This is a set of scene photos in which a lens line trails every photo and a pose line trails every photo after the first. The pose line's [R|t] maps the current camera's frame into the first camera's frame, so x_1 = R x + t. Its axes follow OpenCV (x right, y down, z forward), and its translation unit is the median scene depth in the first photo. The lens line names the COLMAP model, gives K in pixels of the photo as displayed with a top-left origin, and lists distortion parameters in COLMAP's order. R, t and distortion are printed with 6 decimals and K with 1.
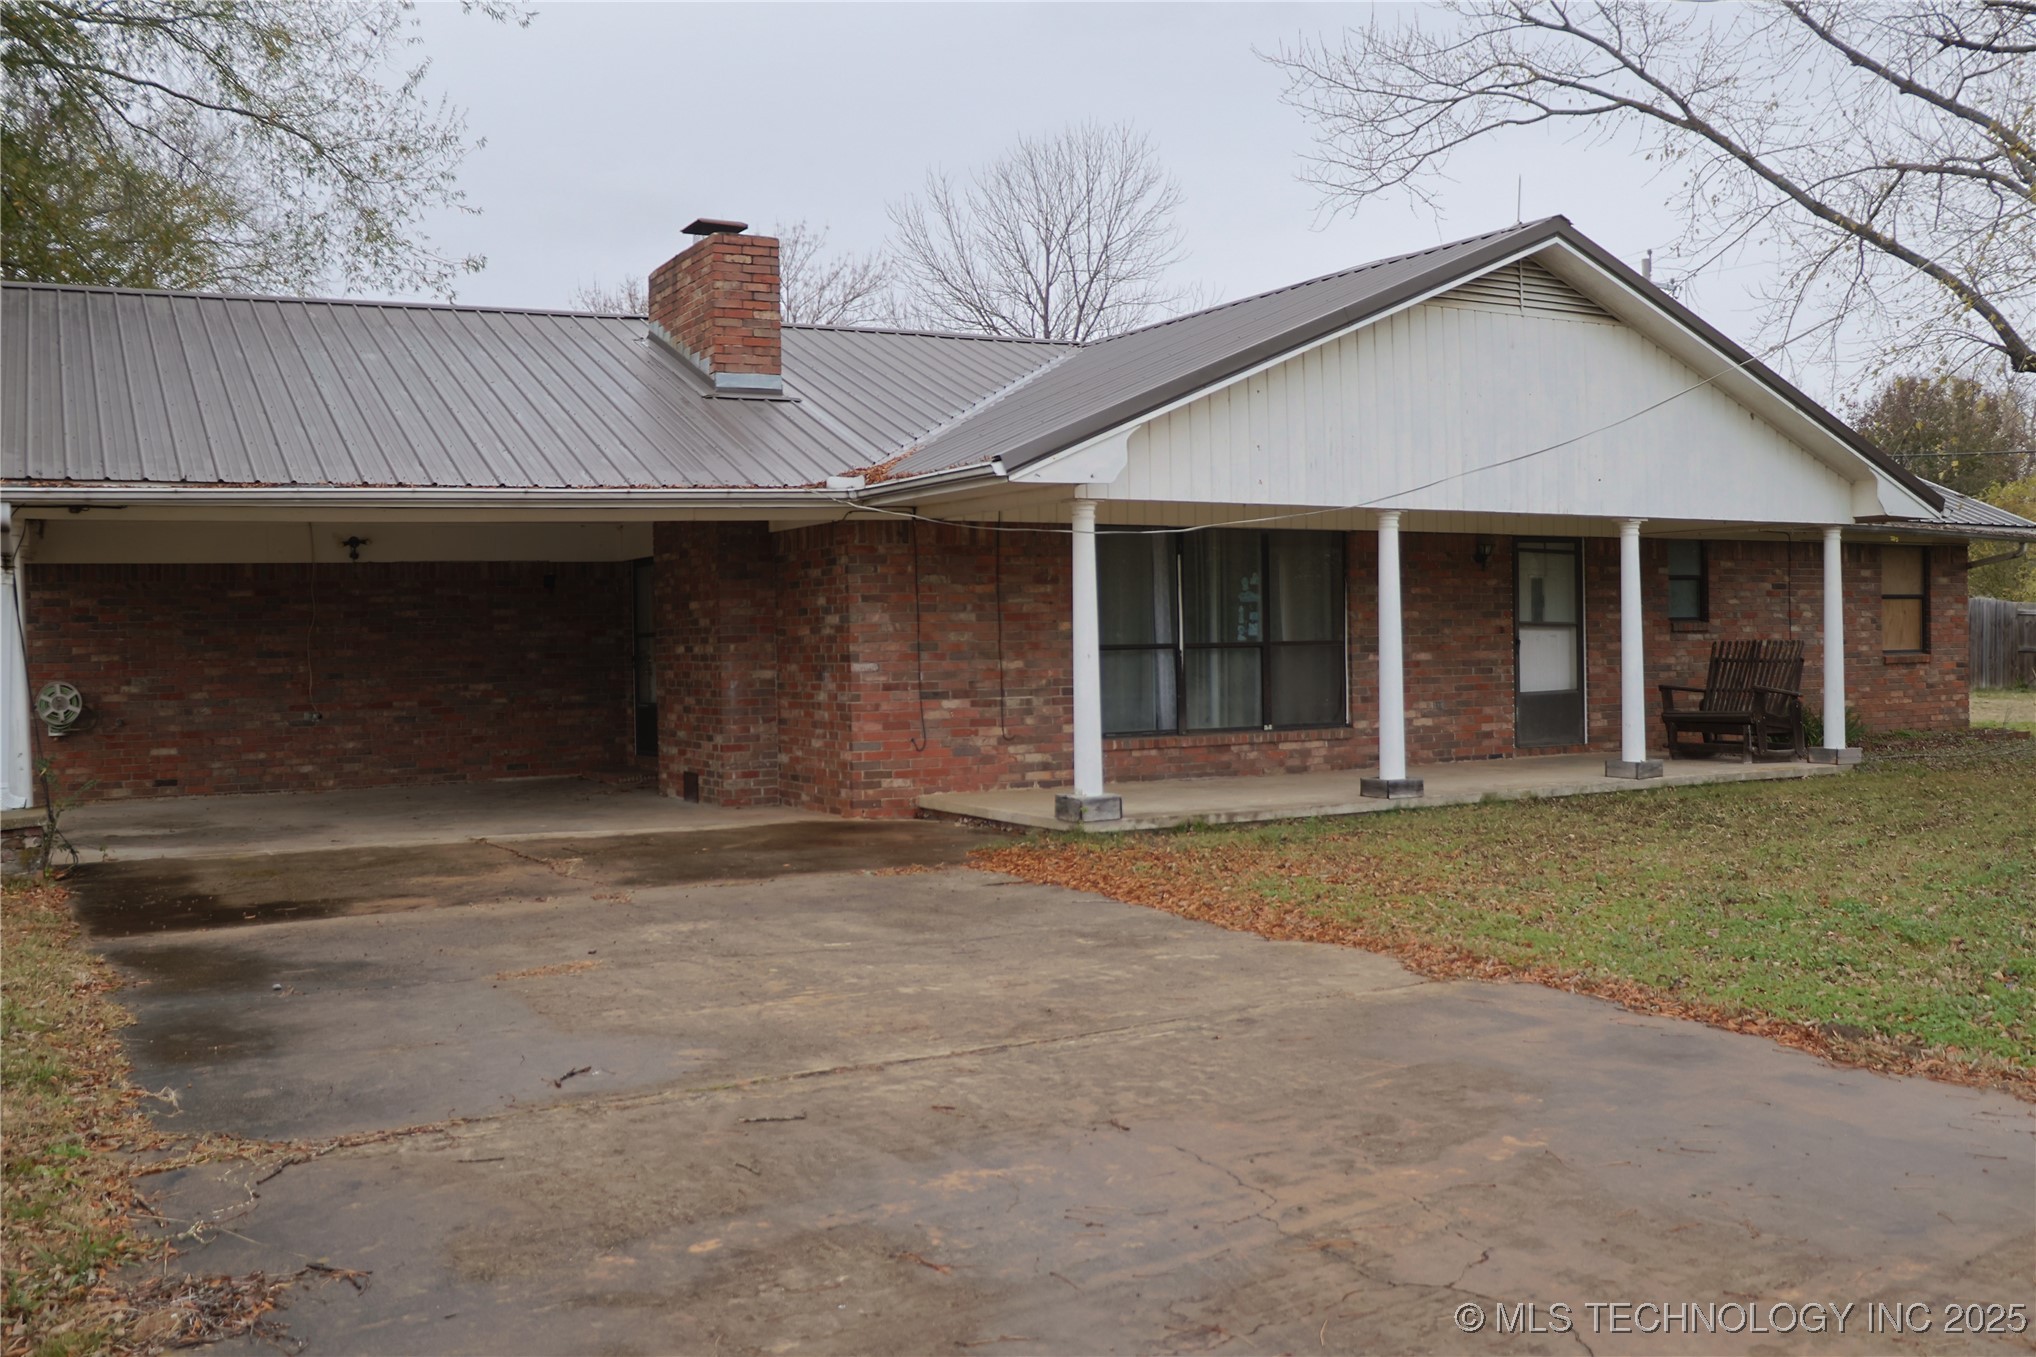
lens RADIAL K [[1867.4, 0, 1009.4], [0, 1867.4, 669.3], [0, 0, 1]] dist [-0.126367, 0.000000]
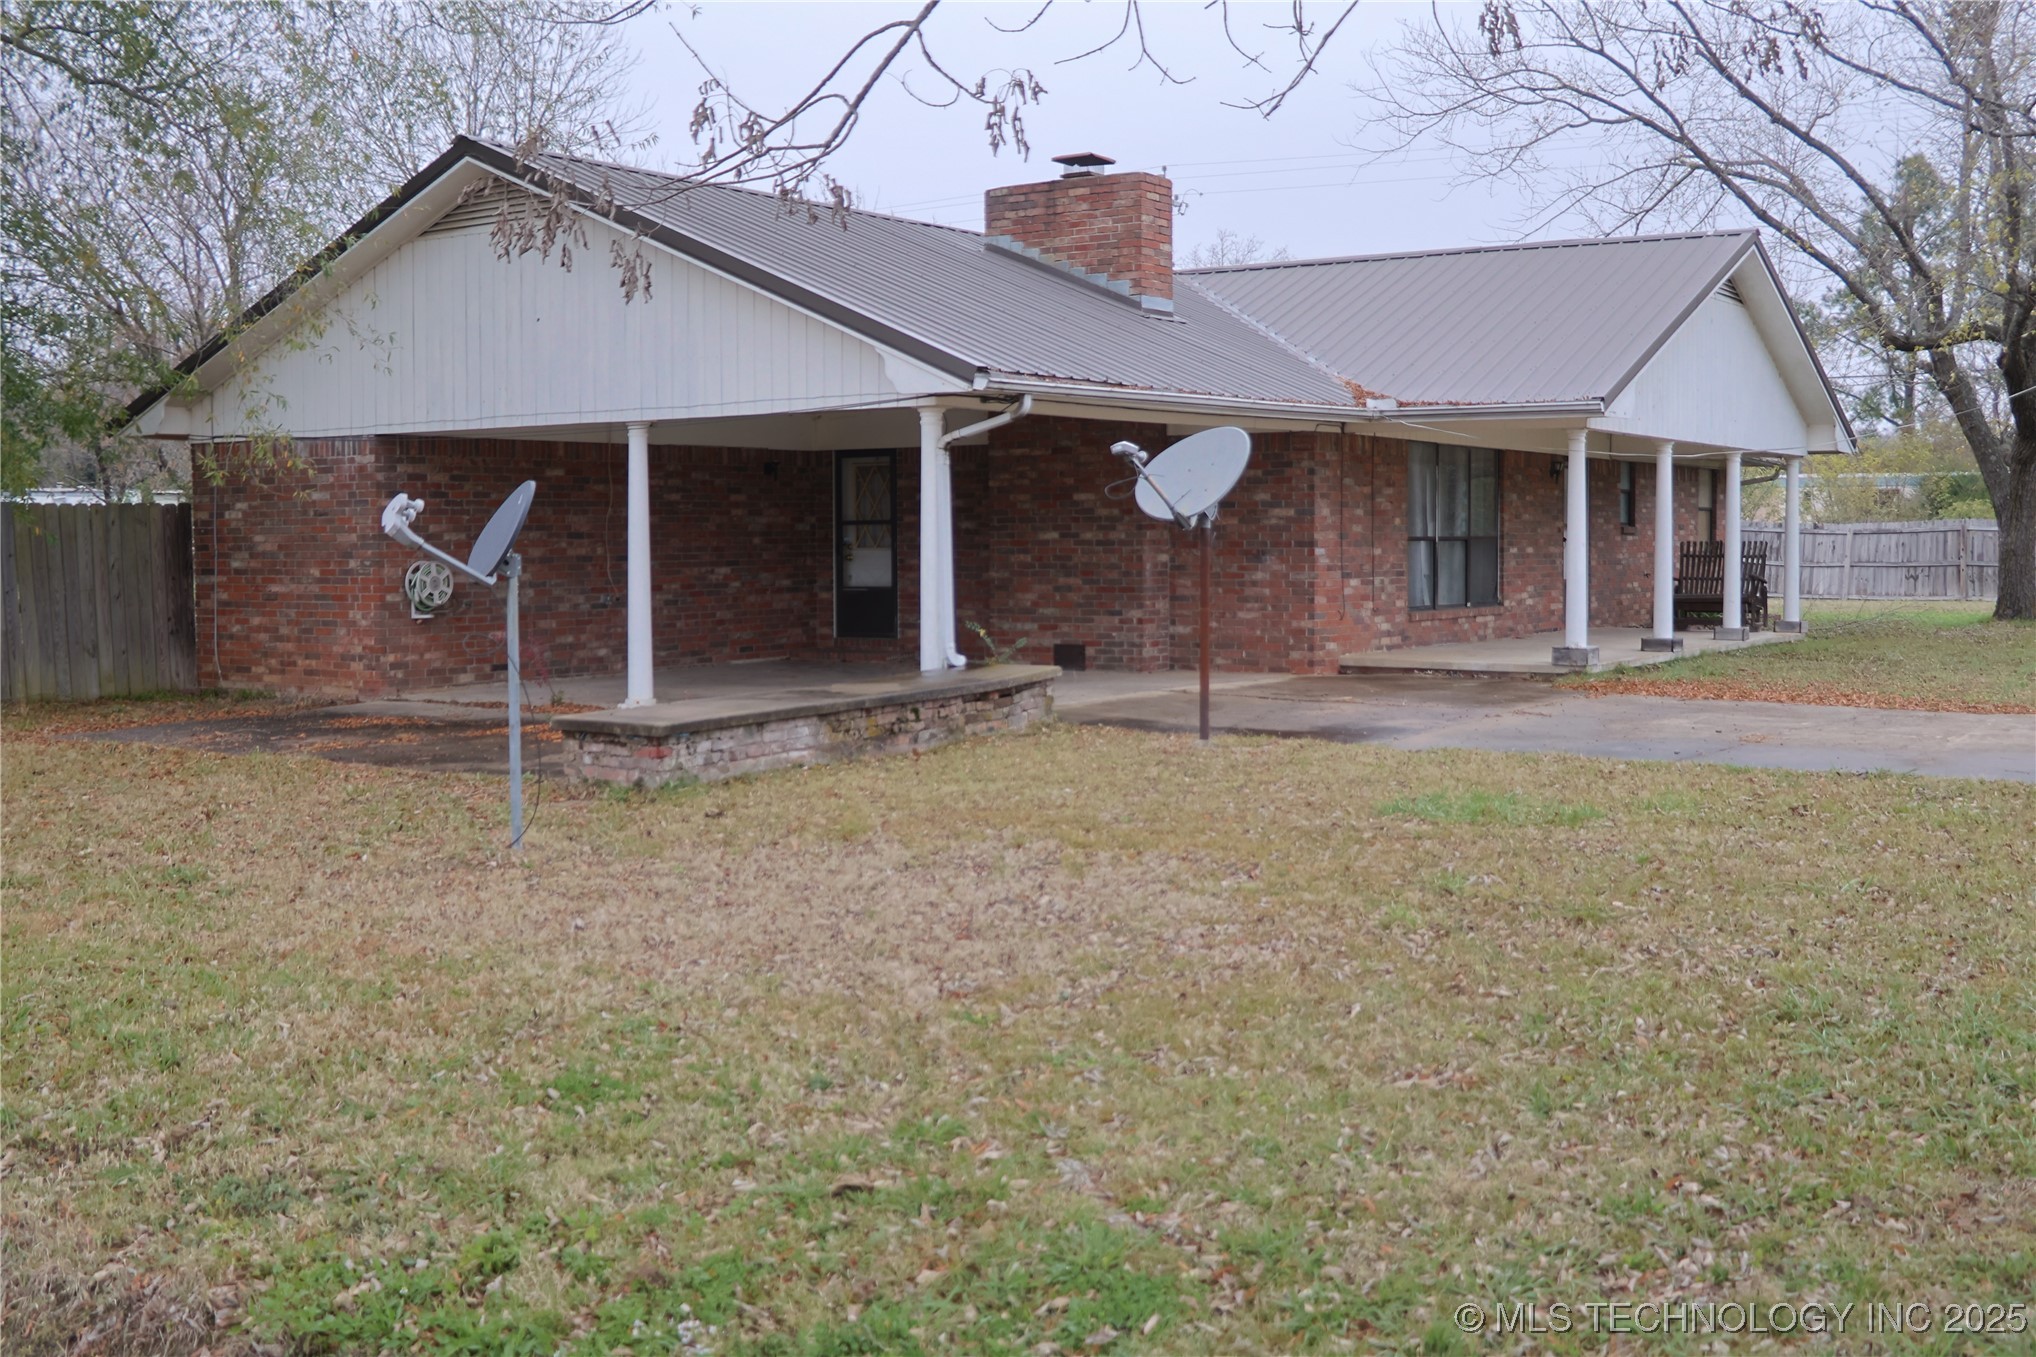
lens RADIAL K [[2149.5, 0, 1027.7], [0, 2149.5, 670.3], [0, 0, 1]] dist [-0.064166, 0.000000]
pose [[0.883539, -0.015033, 0.468117, -0.804440], [-0.004751, 0.999146, 0.041054, 0.017499], [-0.468334, -0.038497, 0.882713, -0.143439]]
